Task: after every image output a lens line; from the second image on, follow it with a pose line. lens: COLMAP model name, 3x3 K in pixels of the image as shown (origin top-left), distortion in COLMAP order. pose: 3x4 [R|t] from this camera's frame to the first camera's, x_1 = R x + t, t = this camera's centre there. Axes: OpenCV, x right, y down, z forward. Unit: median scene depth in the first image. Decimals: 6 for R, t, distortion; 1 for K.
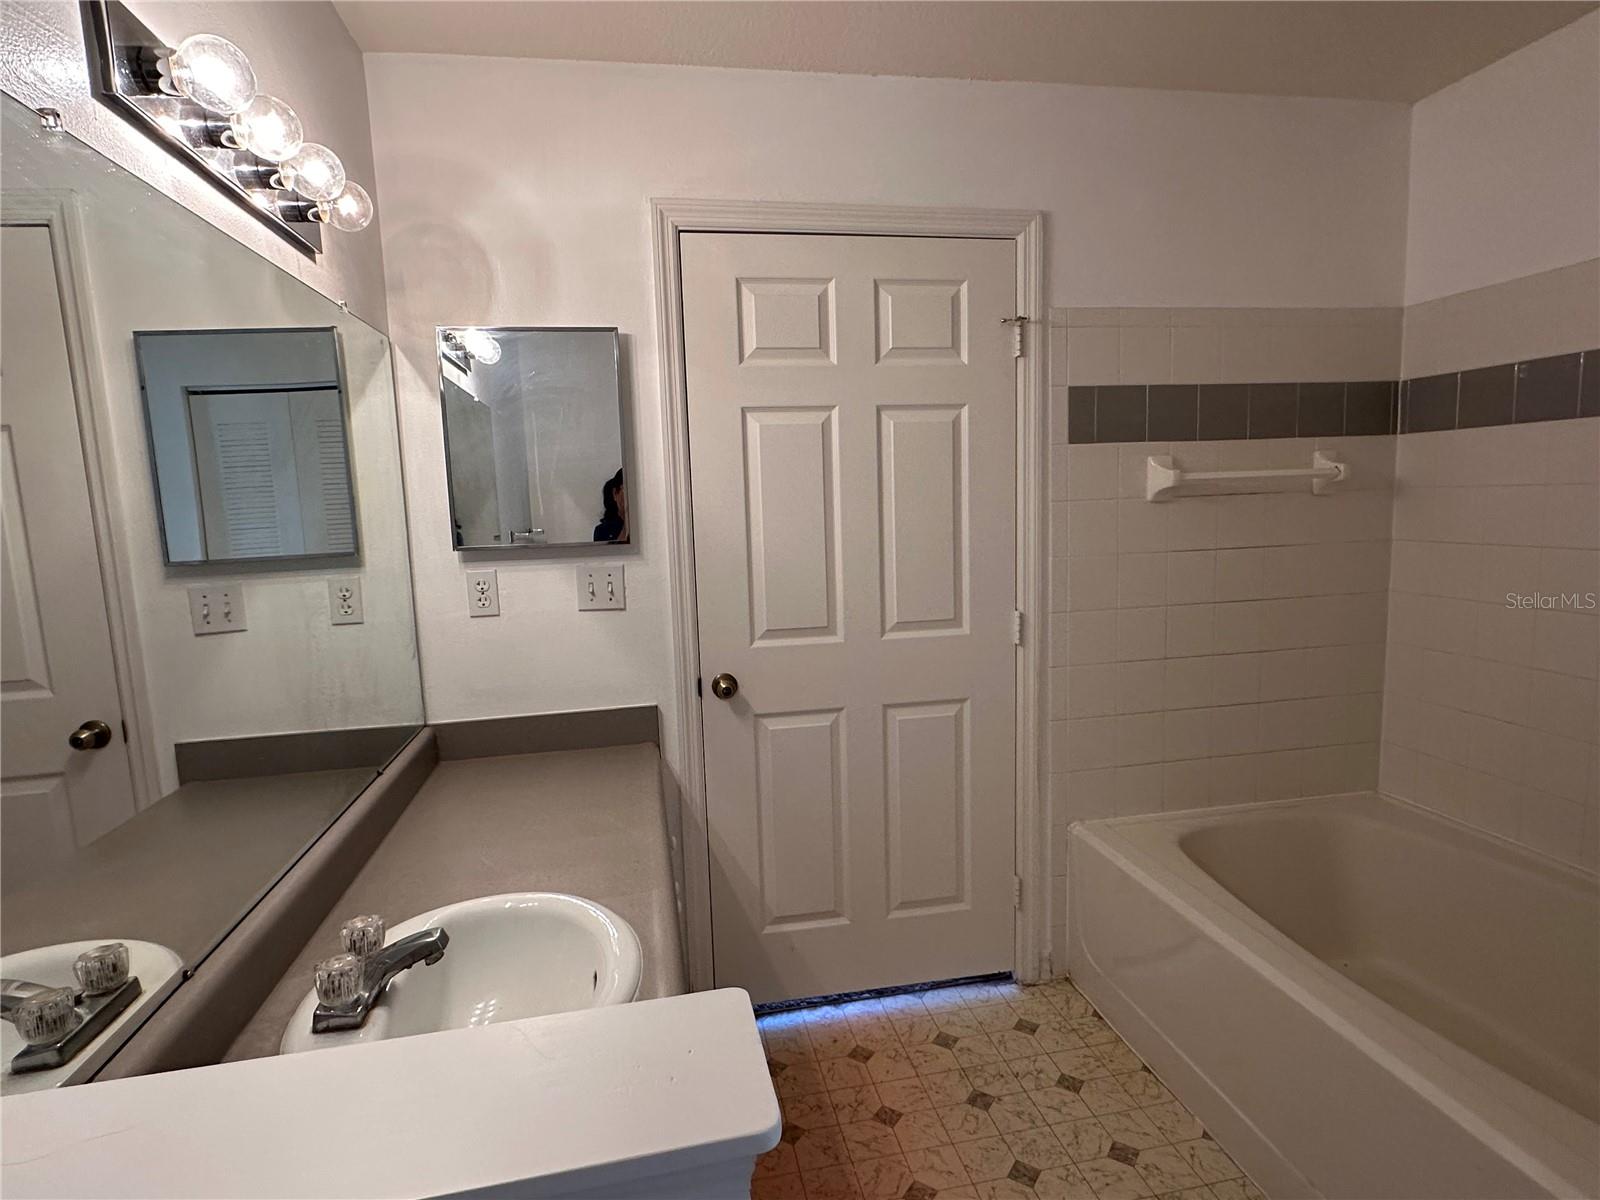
lens RADIAL K [[852.1, 0, 801.5], [0, 852.1, 612.9], [0, 0, 1]] dist [-0.001313, -0.001051]
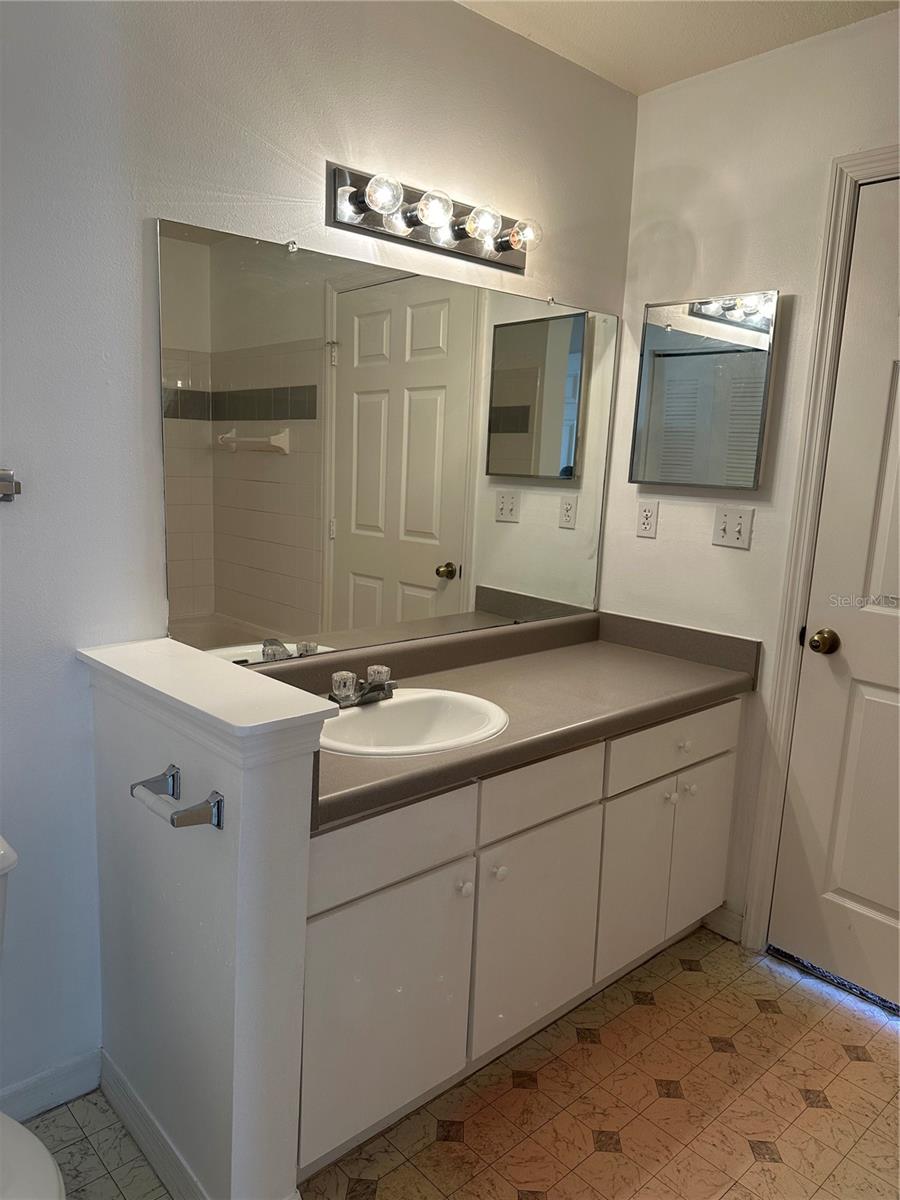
lens RADIAL K [[839.1, 0, 428.6], [0, 839.1, 606.9], [0, 0, 1]] dist [0.118662, -0.170711]
pose [[0.501430, 0.212772, -0.838628, 0.548491], [-0.163930, 0.975096, 0.149379, -0.029977], [0.849526, 0.062573, 0.523822, 0.072833]]
